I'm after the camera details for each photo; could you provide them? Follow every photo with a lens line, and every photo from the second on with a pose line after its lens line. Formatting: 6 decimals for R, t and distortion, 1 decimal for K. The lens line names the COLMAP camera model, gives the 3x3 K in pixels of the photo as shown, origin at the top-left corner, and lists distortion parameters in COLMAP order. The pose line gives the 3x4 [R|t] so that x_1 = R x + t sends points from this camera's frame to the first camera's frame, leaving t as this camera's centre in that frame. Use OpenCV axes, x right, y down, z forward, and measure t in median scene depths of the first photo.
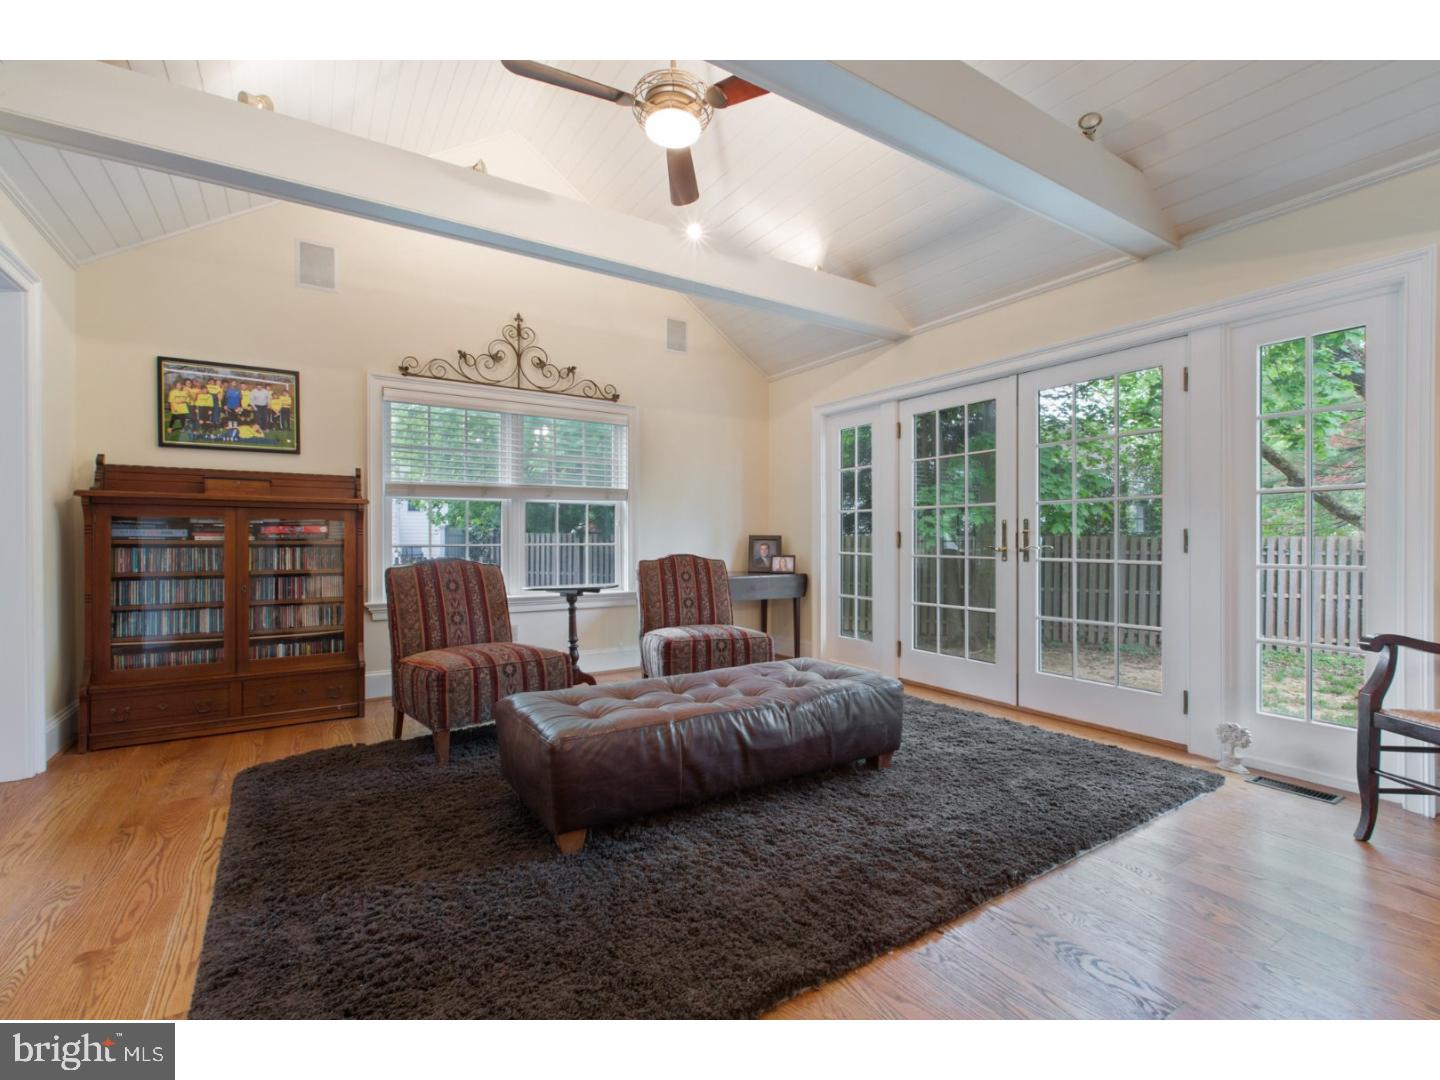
lens RADIAL K [[641.2, 0, 723.3], [0, 641.2, 539.6], [0, 0, 1]] dist [-0.003254, -0.000486]
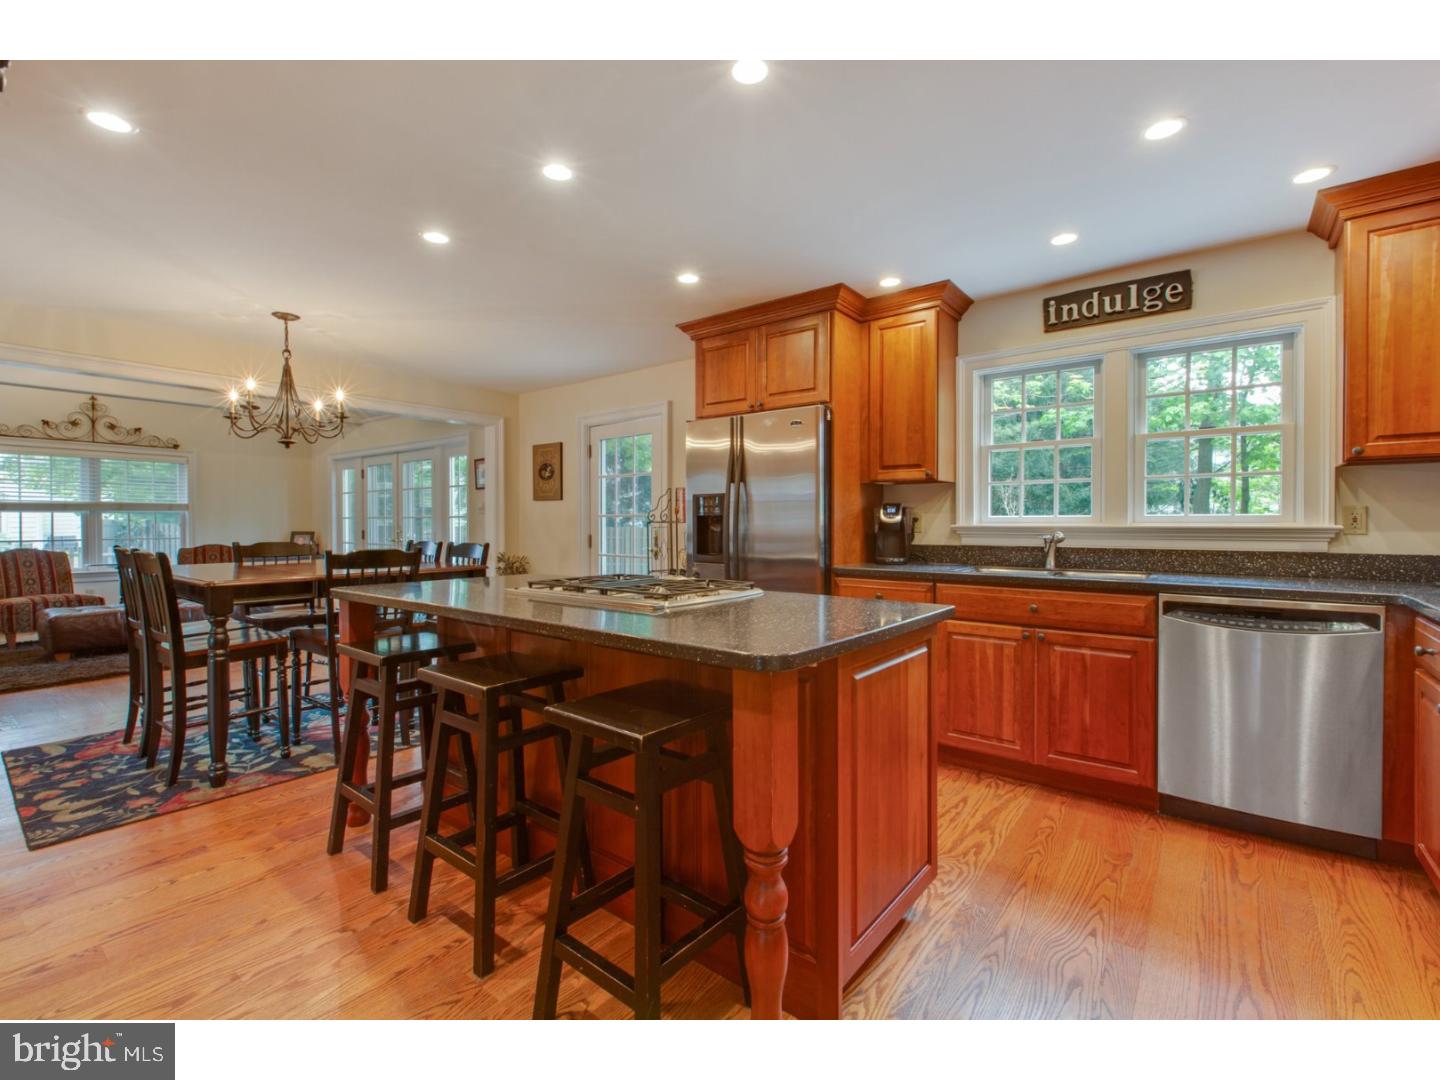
lens RADIAL K [[641.2, 0, 720.5], [0, 641.2, 531.6], [0, 0, 1]] dist [-0.003254, -0.000486]
pose [[0.944716, -0.001926, 0.327883, 0.642653], [-0.000428, 0.999975, 0.007108, -0.024377], [-0.327888, -0.006855, 0.944692, -1.032462]]
